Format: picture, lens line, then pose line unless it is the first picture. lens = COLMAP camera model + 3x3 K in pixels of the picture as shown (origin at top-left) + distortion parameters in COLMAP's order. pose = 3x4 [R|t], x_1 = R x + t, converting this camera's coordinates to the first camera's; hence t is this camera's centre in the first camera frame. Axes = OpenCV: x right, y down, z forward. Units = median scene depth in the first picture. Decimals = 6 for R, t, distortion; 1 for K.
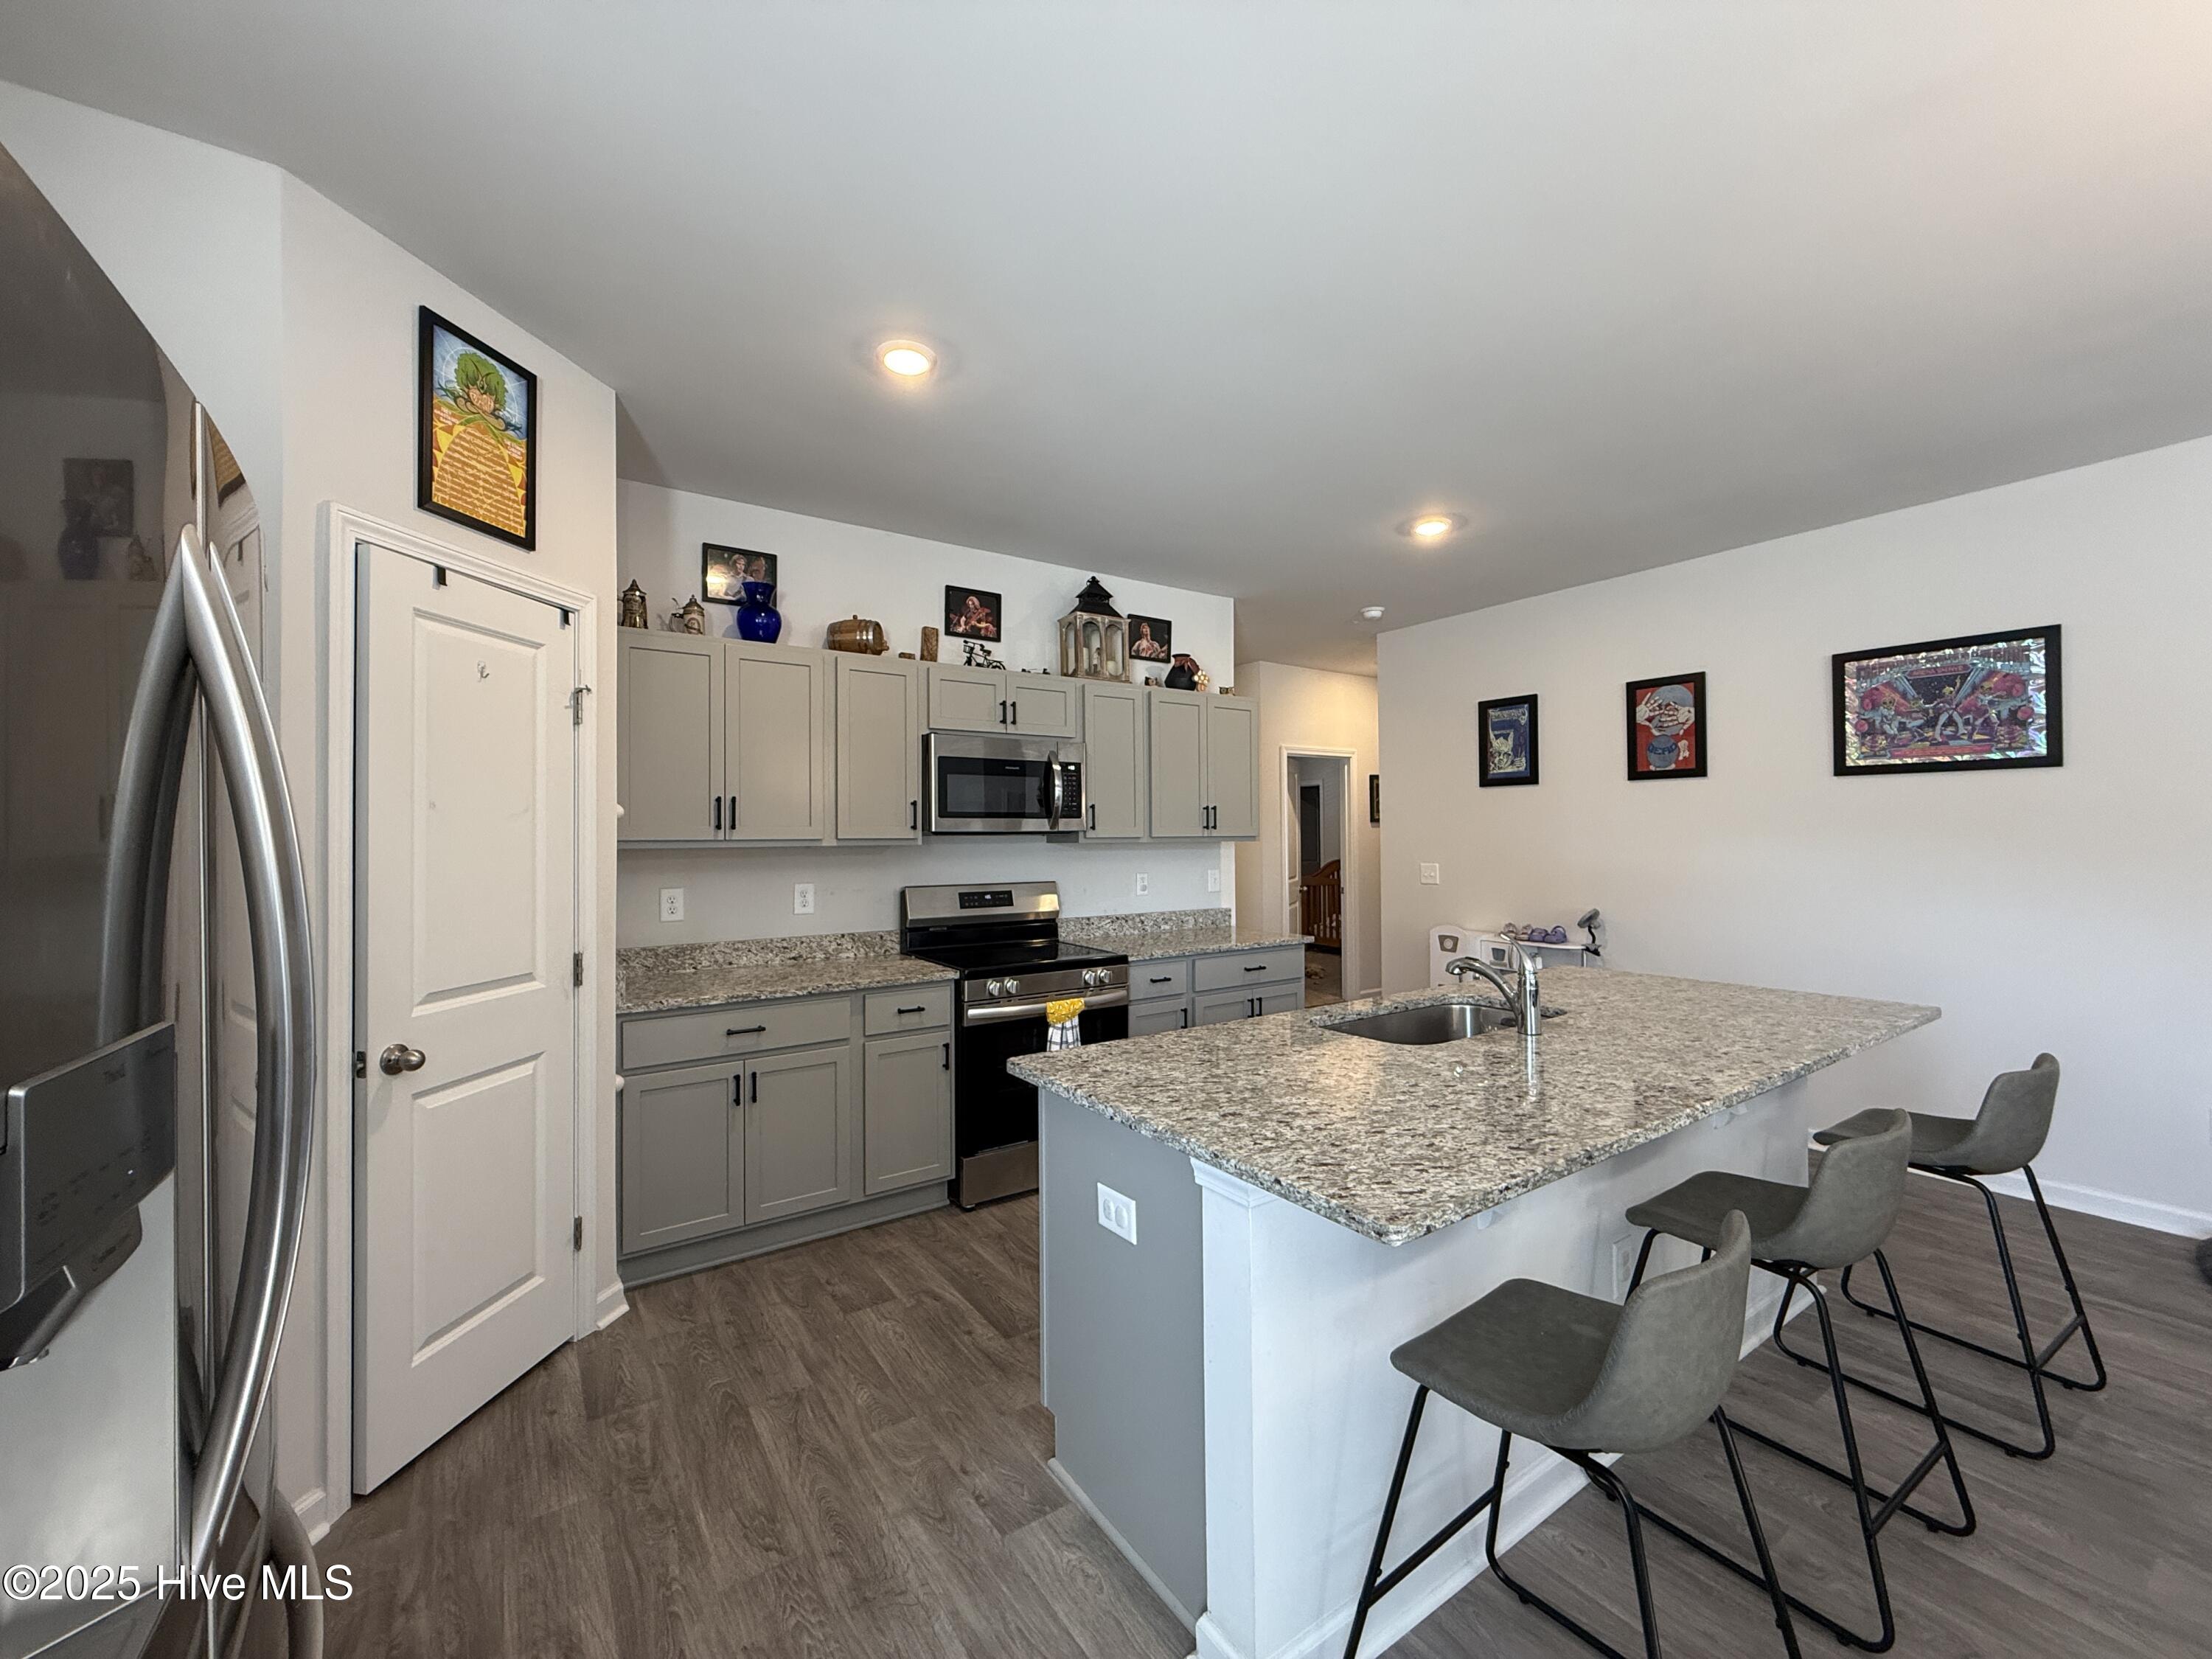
lens RADIAL K [[879.8, 0, 1099.6], [0, 879.8, 827.8], [0, 0, 1]] dist [-0.002963, 0.000455]
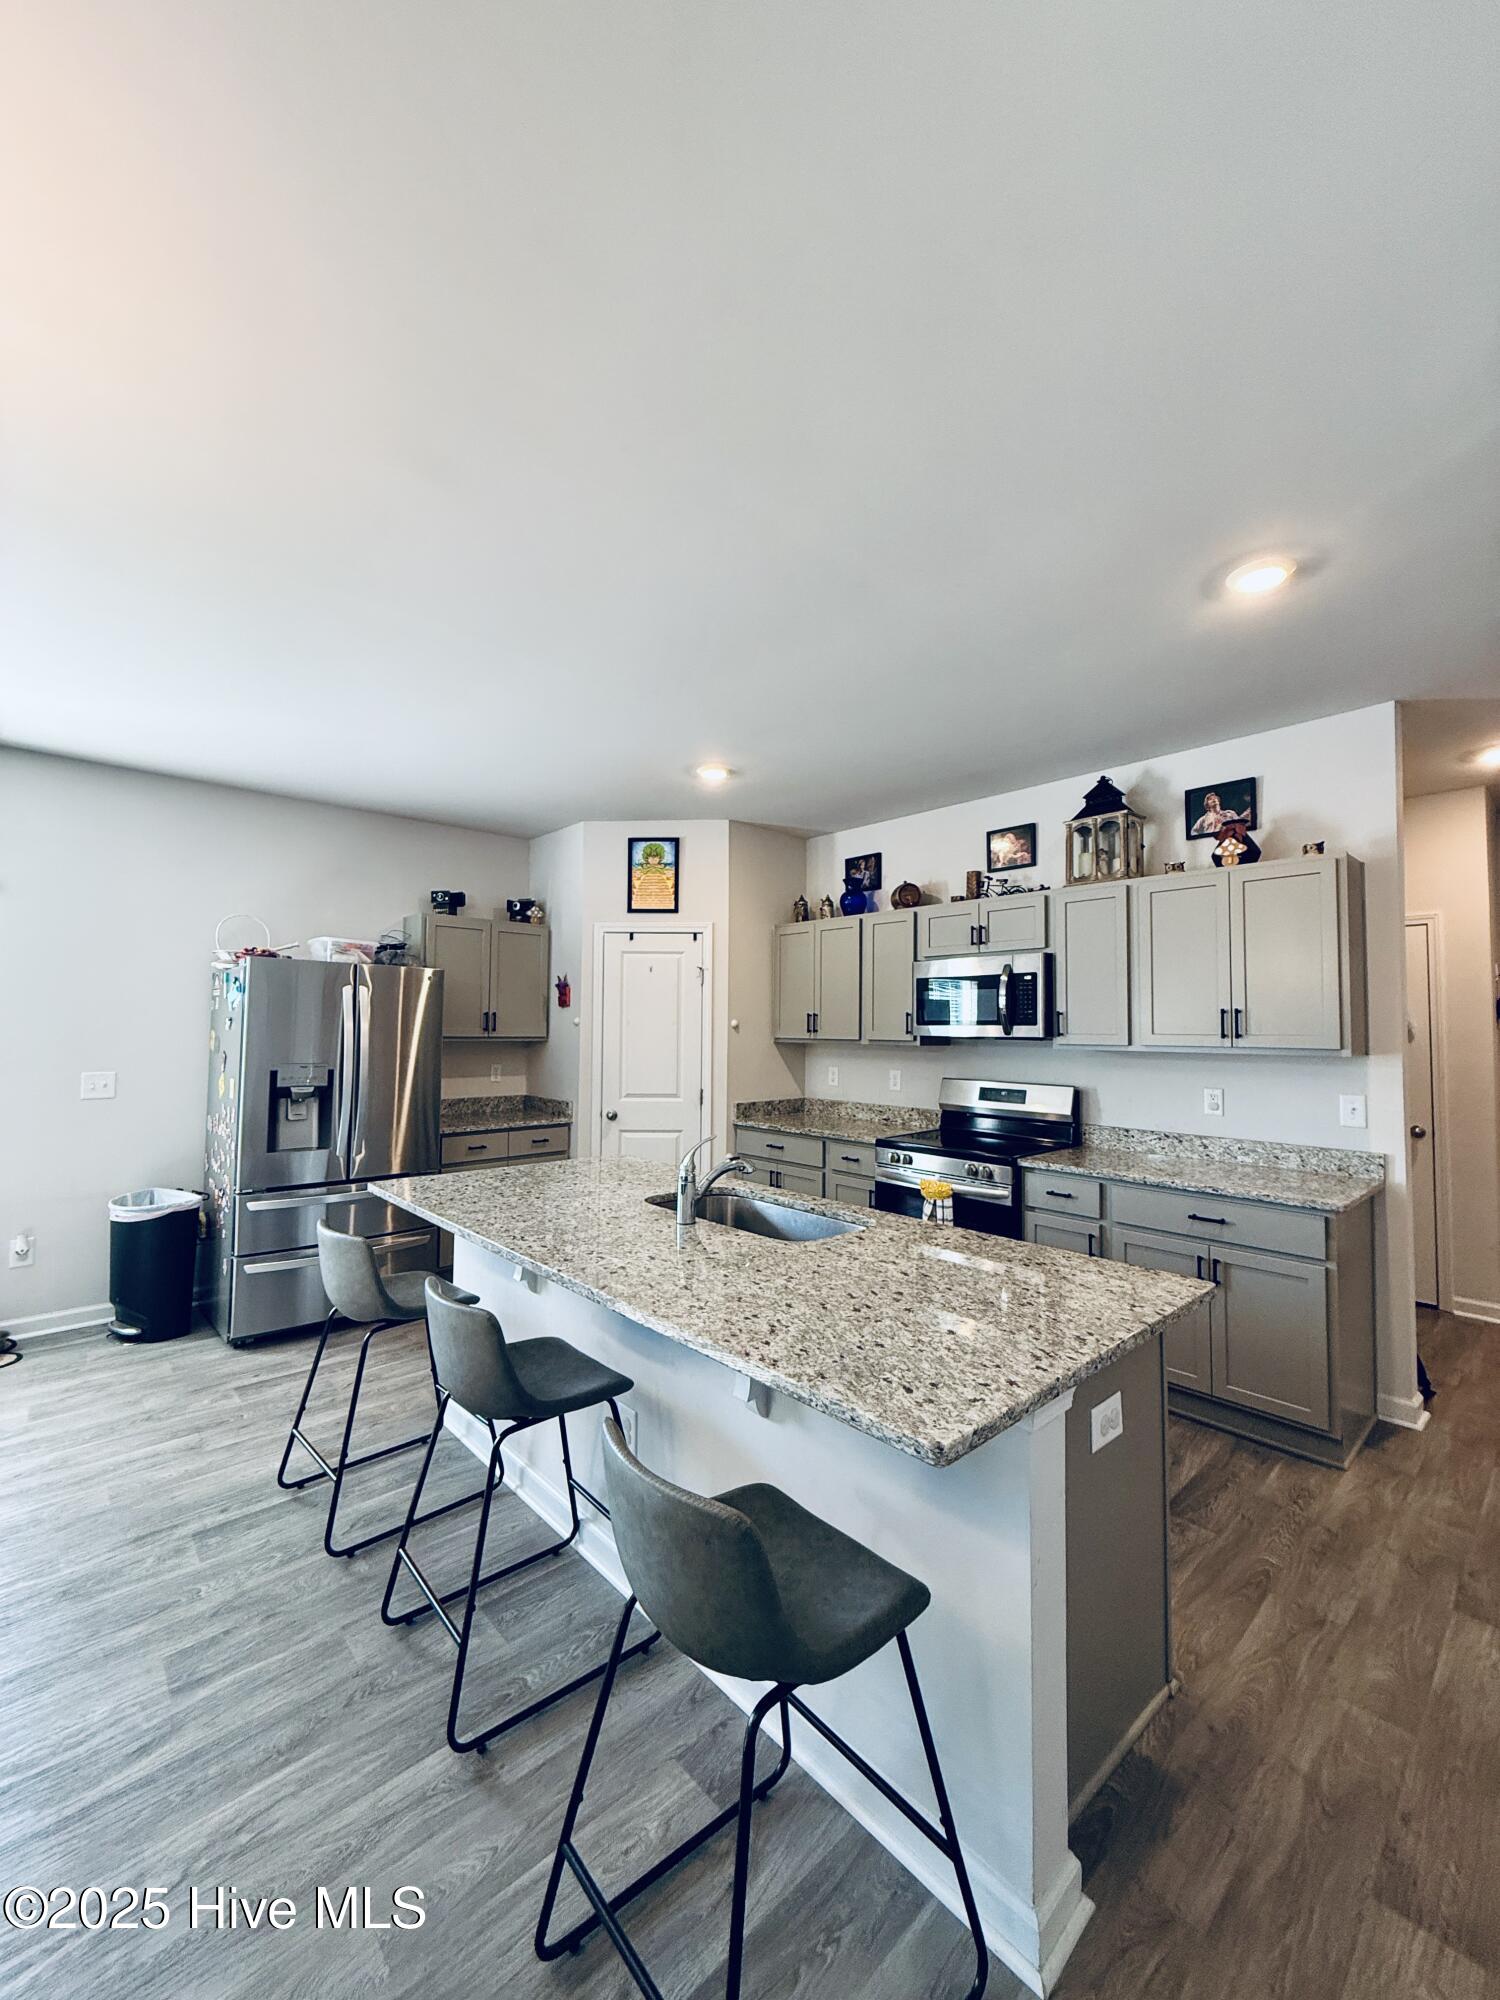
lens RADIAL K [[795.5, 0, 749.0], [0, 795.5, 998.2], [0, 0, 1]] dist [-0.002963, 0.000455]
pose [[0.138958, -0.033262, -0.989740, 1.184337], [-0.001639, 0.999427, -0.033818, -0.013817], [0.990297, 0.006322, 0.138823, 0.725061]]
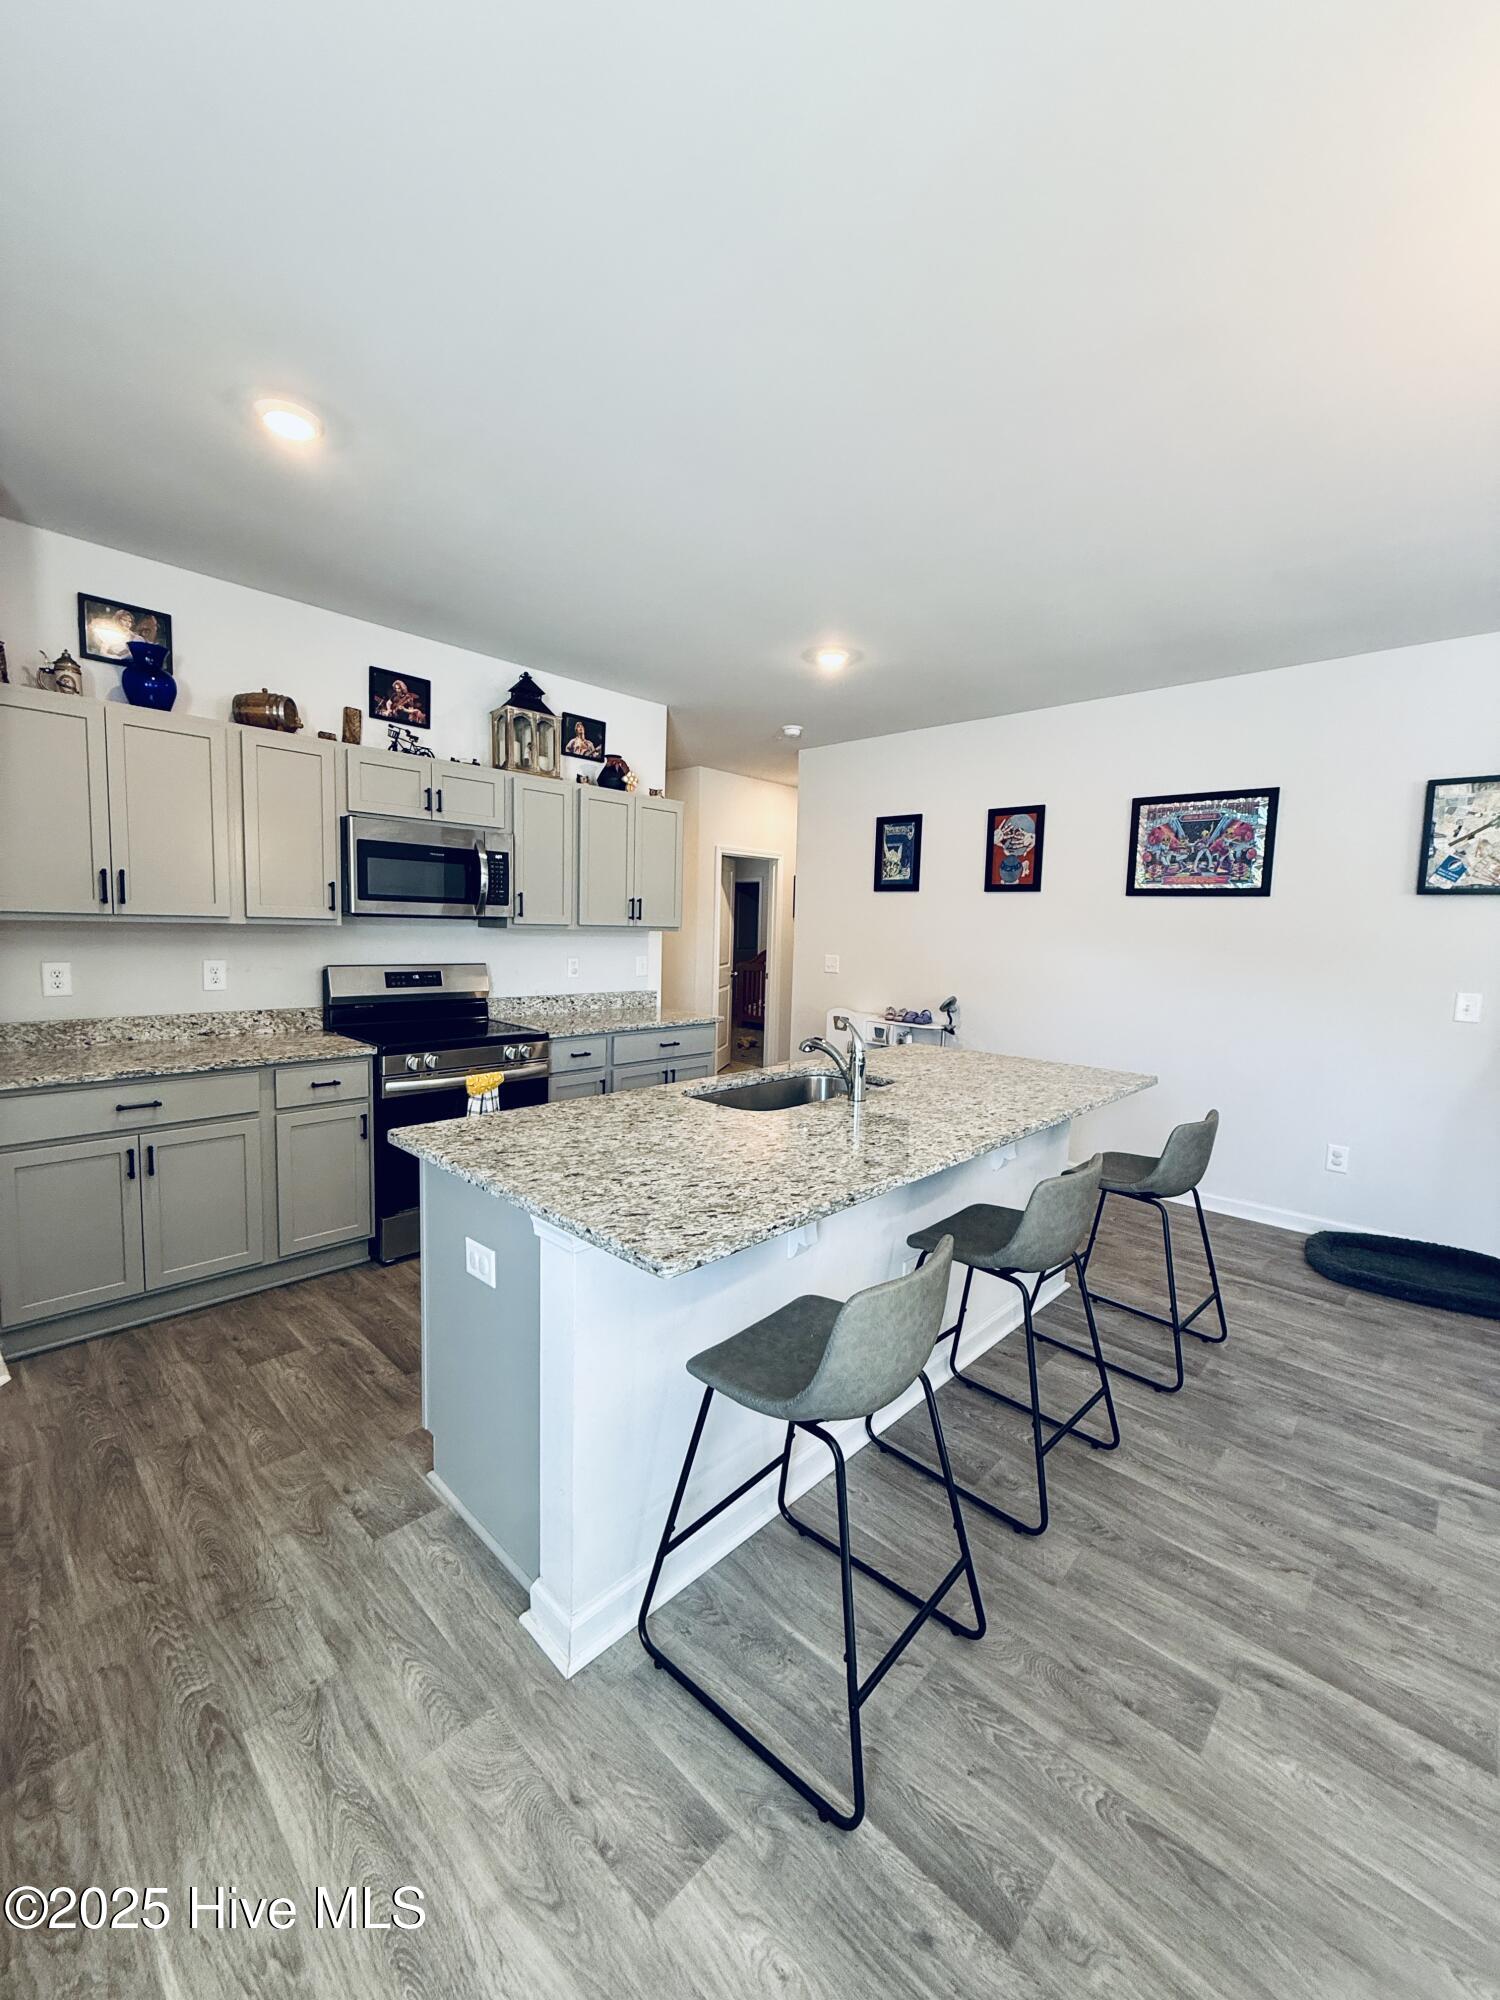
lens RADIAL K [[795.5, 0, 754.2], [0, 795.5, 997.7], [0, 0, 1]] dist [-0.002963, 0.000455]
pose [[0.975611, 0.014552, 0.219026, 0.083235], [-0.037286, 0.994286, 0.100024, -0.009606], [-0.216319, -0.105751, 0.970579, -0.019997]]
